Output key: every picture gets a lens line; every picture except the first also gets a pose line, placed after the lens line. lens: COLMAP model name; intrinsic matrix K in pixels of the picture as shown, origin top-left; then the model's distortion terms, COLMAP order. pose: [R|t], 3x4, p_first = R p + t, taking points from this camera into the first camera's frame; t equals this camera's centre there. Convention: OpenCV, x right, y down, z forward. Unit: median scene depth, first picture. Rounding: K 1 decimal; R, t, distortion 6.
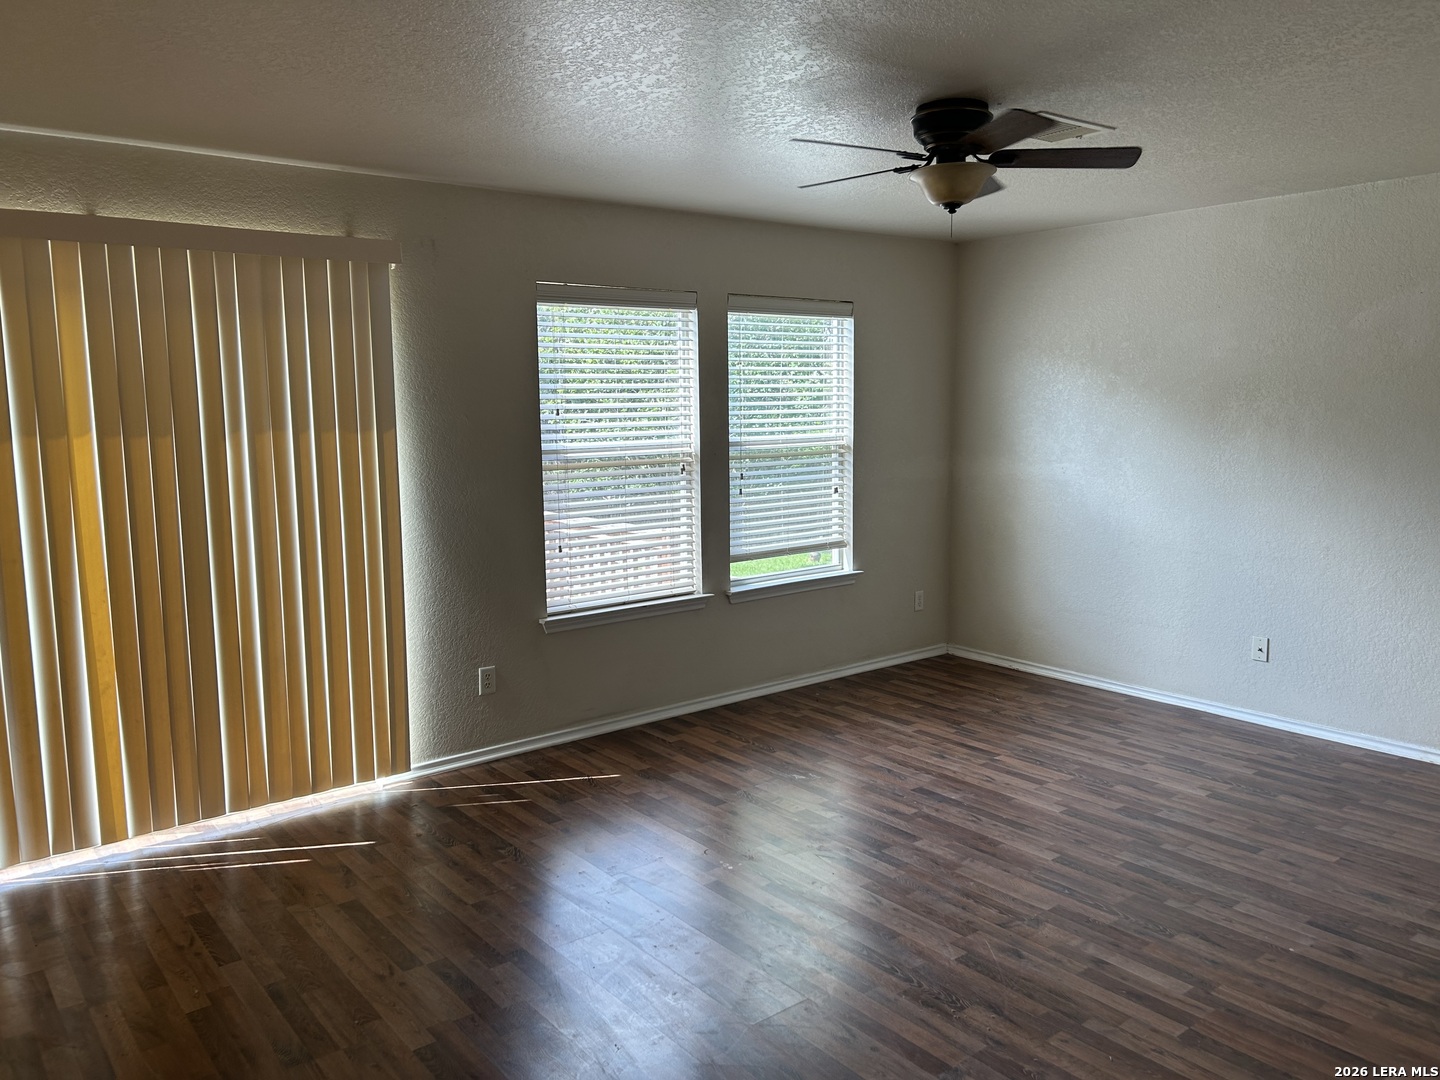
lens RADIAL K [[1086.9, 0, 719.8], [0, 1086.9, 534.3], [0, 0, 1]] dist [0.054969, -0.035007]
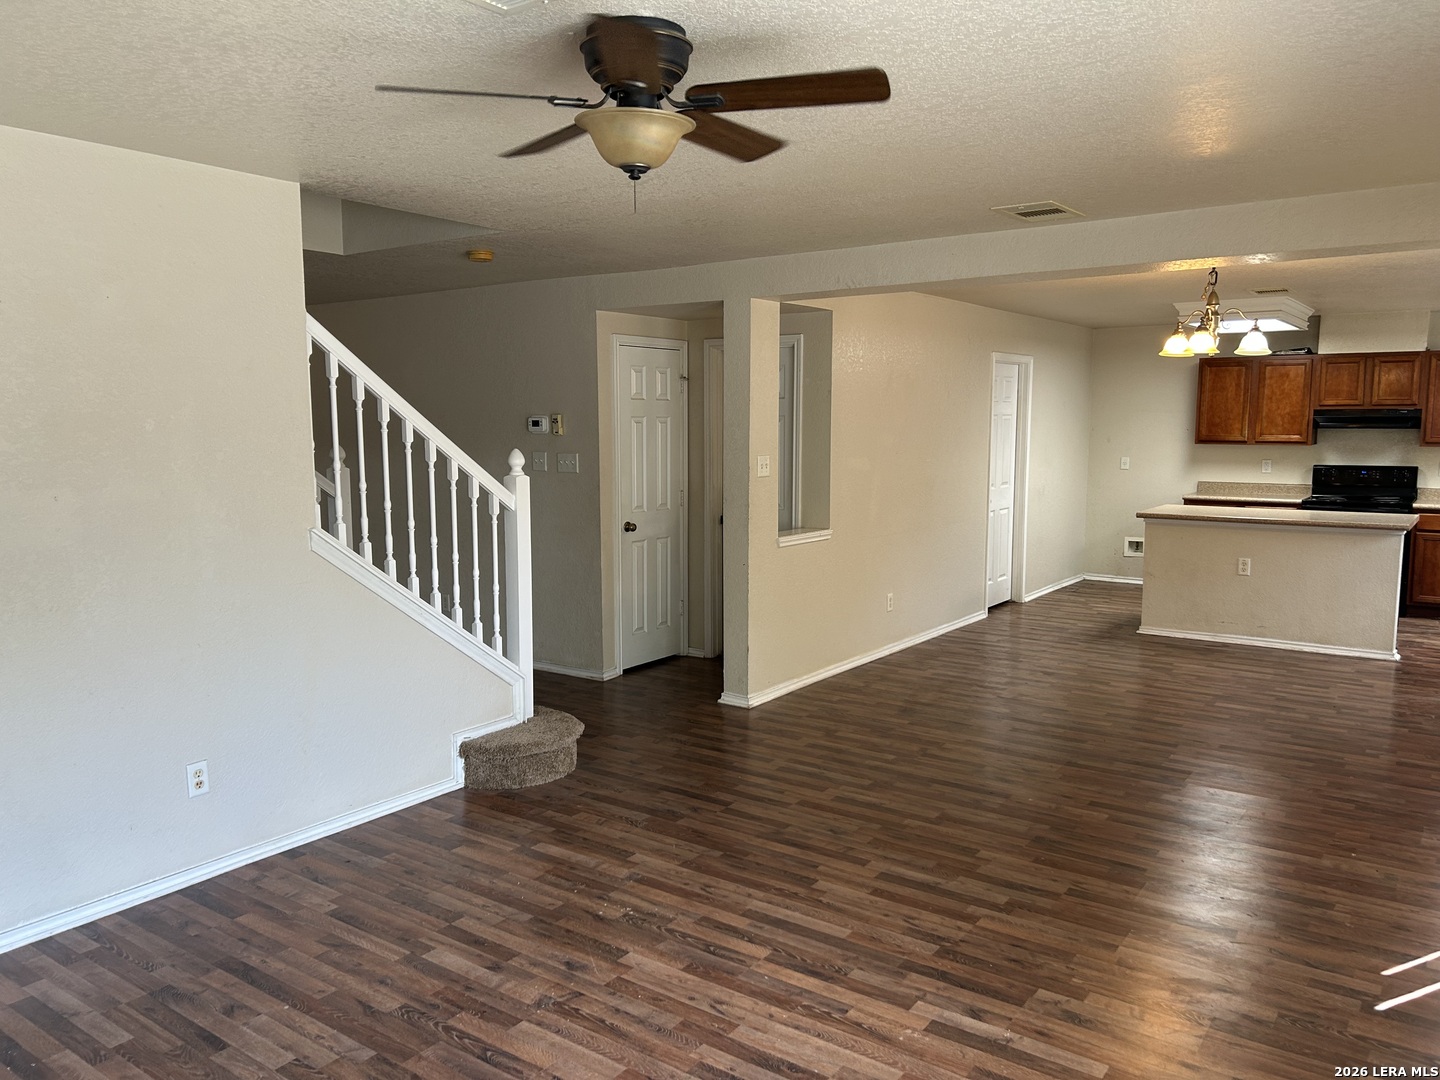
lens RADIAL K [[1086.9, 0, 710.9], [0, 1086.9, 538.2], [0, 0, 1]] dist [0.054969, -0.035007]
pose [[-0.962911, 0.039773, -0.266872, 0.406870], [-0.025378, 0.971341, 0.236330, -0.260021], [0.268623, 0.234338, -0.934306, 1.926159]]
